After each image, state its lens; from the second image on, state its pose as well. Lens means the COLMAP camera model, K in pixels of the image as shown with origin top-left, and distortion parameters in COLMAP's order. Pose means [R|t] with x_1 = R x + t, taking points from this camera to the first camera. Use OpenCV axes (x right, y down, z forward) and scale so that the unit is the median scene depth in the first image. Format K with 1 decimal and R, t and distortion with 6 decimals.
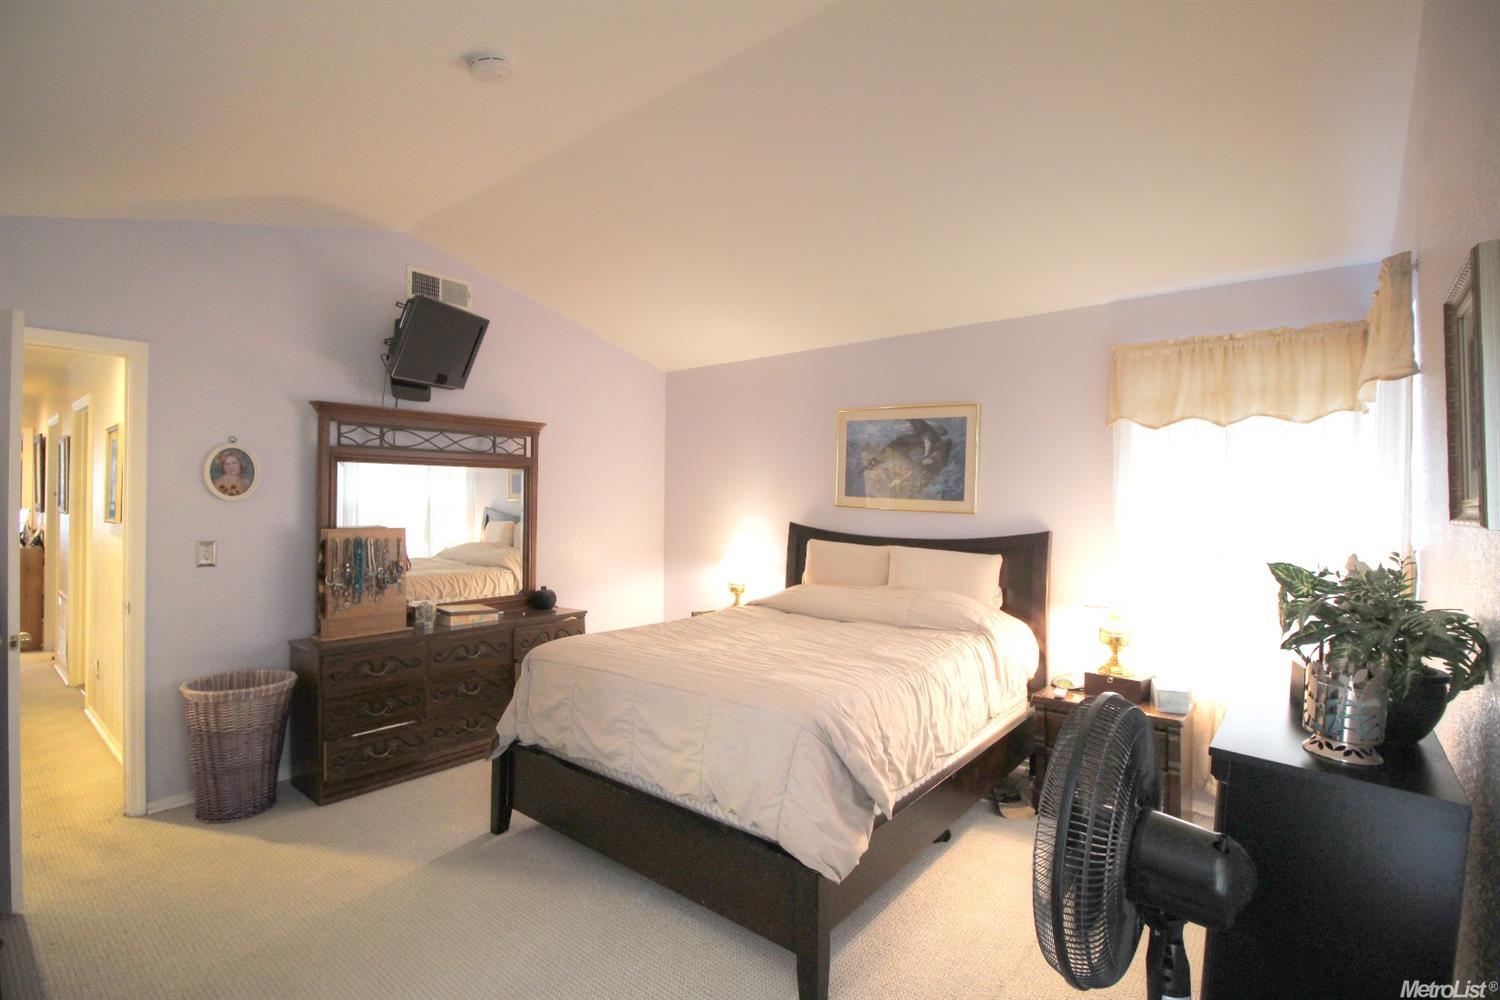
lens RADIAL K [[693.9, 0, 755.7], [0, 693.9, 497.1], [0, 0, 1]] dist [-0.005979, -0.010262]
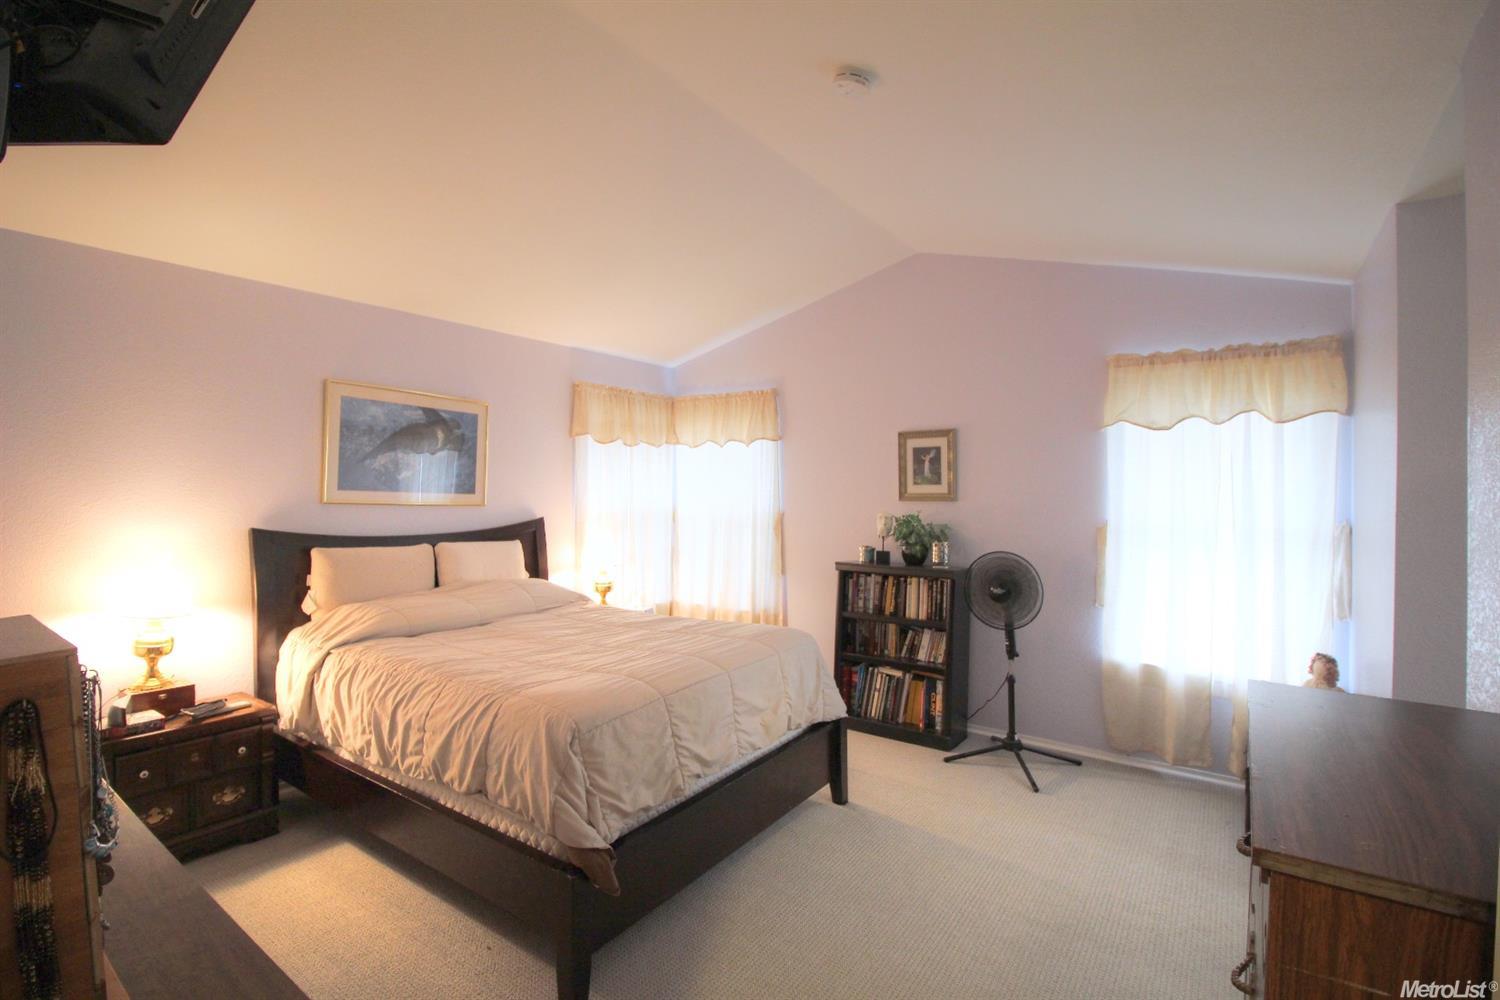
lens RADIAL K [[693.9, 0, 757.0], [0, 693.9, 493.8], [0, 0, 1]] dist [-0.005979, -0.010262]
pose [[-0.069724, -0.018740, 0.997390, -0.759782], [-0.010089, 0.999786, 0.018079, -0.016995], [-0.997515, -0.008802, -0.069898, 0.626397]]
